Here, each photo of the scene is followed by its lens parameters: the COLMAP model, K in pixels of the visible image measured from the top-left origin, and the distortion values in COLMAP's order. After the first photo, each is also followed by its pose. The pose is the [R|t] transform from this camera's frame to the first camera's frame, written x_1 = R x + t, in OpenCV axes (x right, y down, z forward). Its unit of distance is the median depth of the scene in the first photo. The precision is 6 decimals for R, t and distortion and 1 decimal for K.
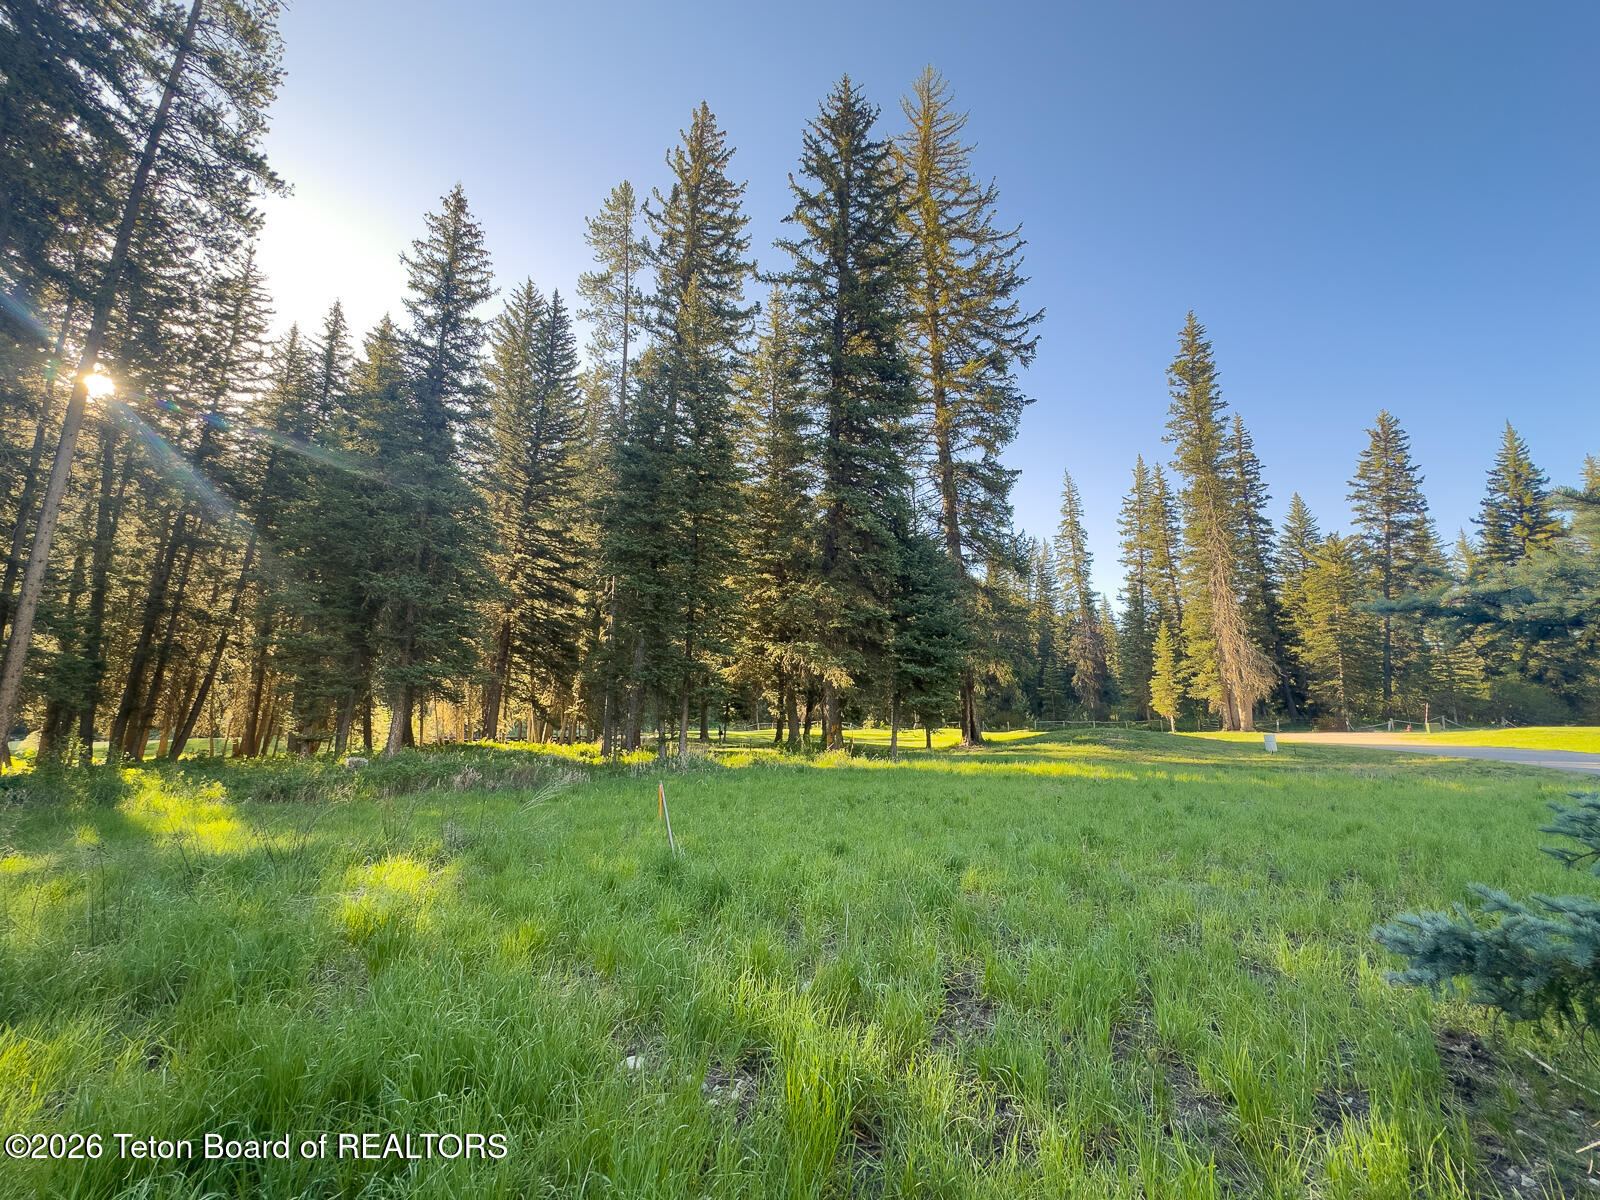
lens RADIAL K [[635.8, 0, 800.0], [0, 635.8, 600.0], [0, 0, 1]] dist [-0.000672, -0.000345]
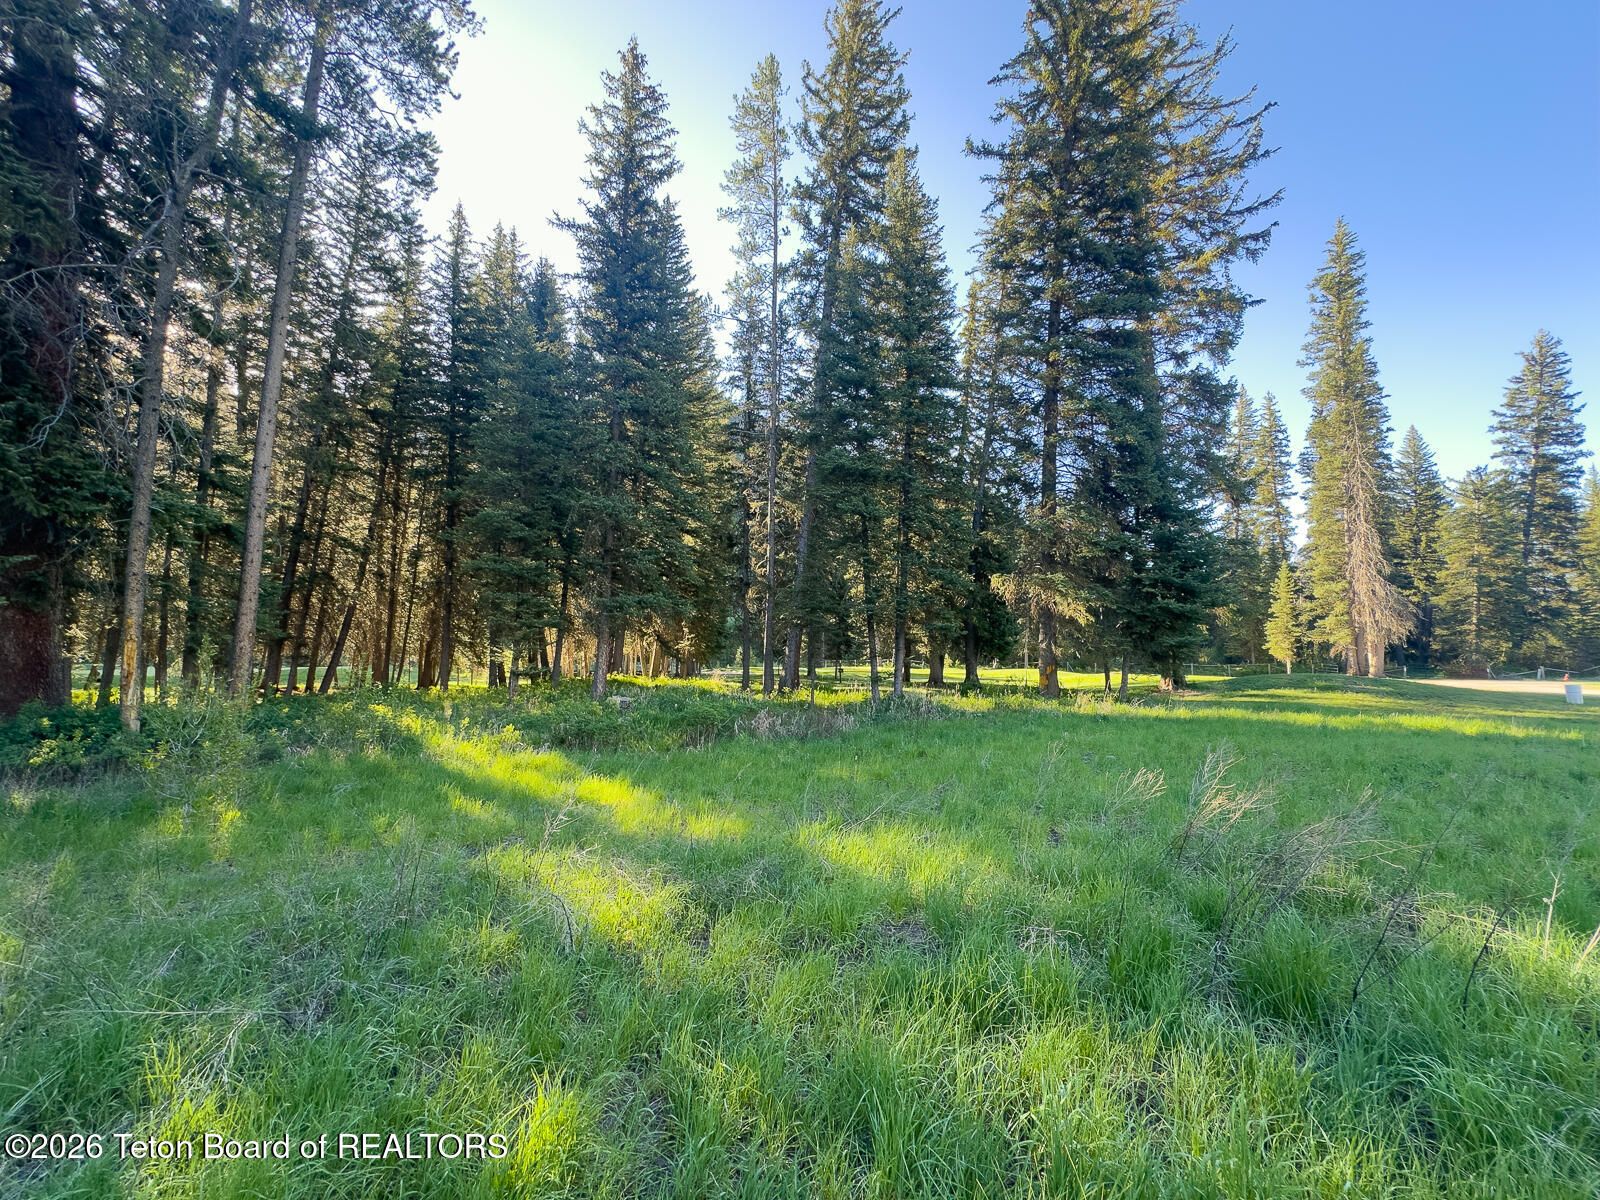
lens RADIAL K [[618.2, 0, 798.9], [0, 618.2, 596.9], [0, 0, 1]] dist [-0.000792, 0.000121]
pose [[0.998953, 0.010682, -0.044495, -0.121972], [-0.006630, 0.995898, 0.090244, 0.009475], [0.045276, -0.089854, 0.994925, 0.051221]]
